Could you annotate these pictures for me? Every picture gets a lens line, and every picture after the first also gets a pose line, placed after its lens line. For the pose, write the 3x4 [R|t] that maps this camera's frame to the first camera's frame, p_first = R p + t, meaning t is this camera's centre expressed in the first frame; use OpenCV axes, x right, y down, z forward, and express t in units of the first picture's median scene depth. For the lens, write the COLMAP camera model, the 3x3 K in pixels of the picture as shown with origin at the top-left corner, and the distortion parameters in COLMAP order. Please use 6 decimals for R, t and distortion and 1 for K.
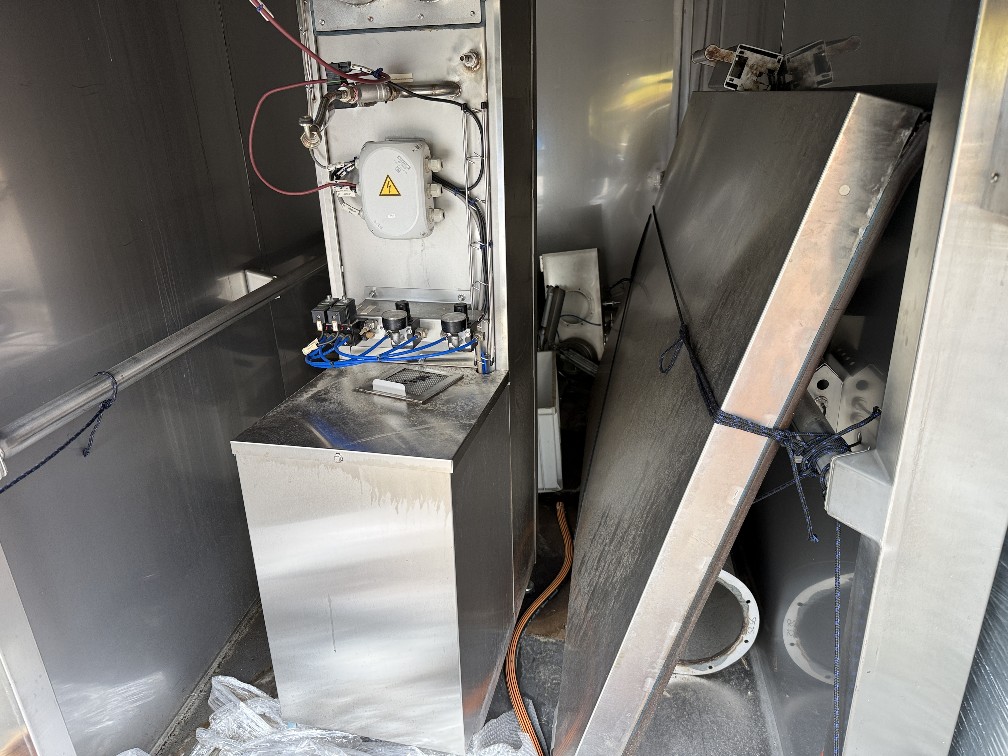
lens RADIAL K [[706.1, 0, 497.4], [0, 706.1, 373.4], [0, 0, 1]] dist [0.008521, -0.003450]
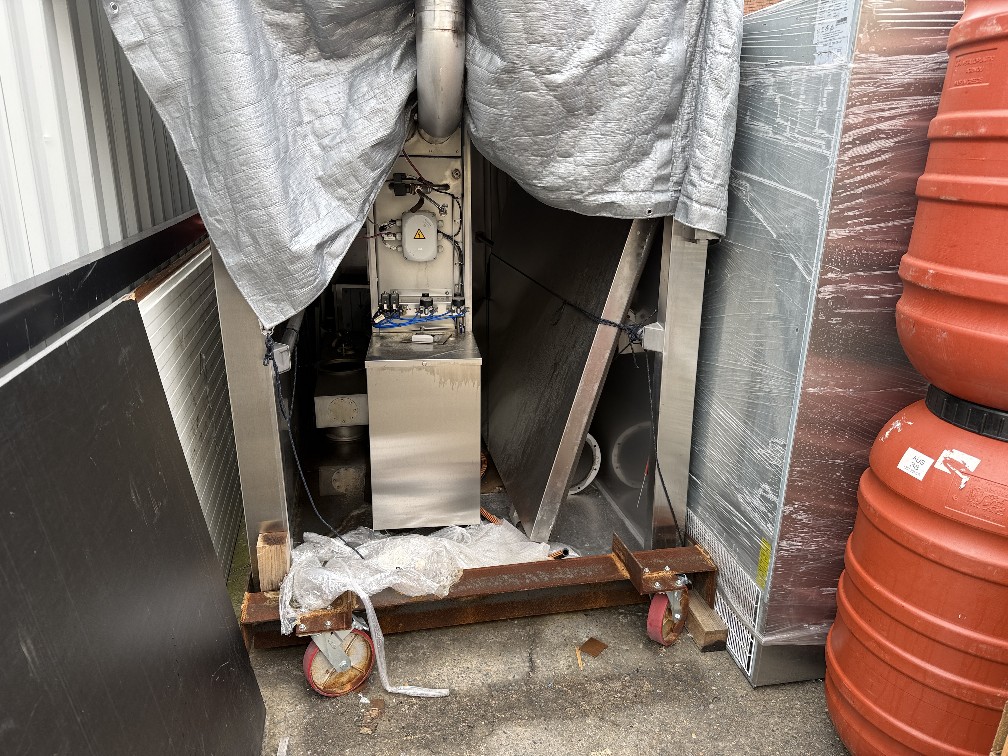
lens RADIAL K [[706.1, 0, 507.9], [0, 706.1, 379.7], [0, 0, 1]] dist [0.008521, -0.003450]
pose [[0.928981, -0.063682, 0.364607, -0.644758], [0.095169, 0.993065, -0.069031, 0.285578], [-0.357682, 0.098828, 0.928599, -0.842178]]
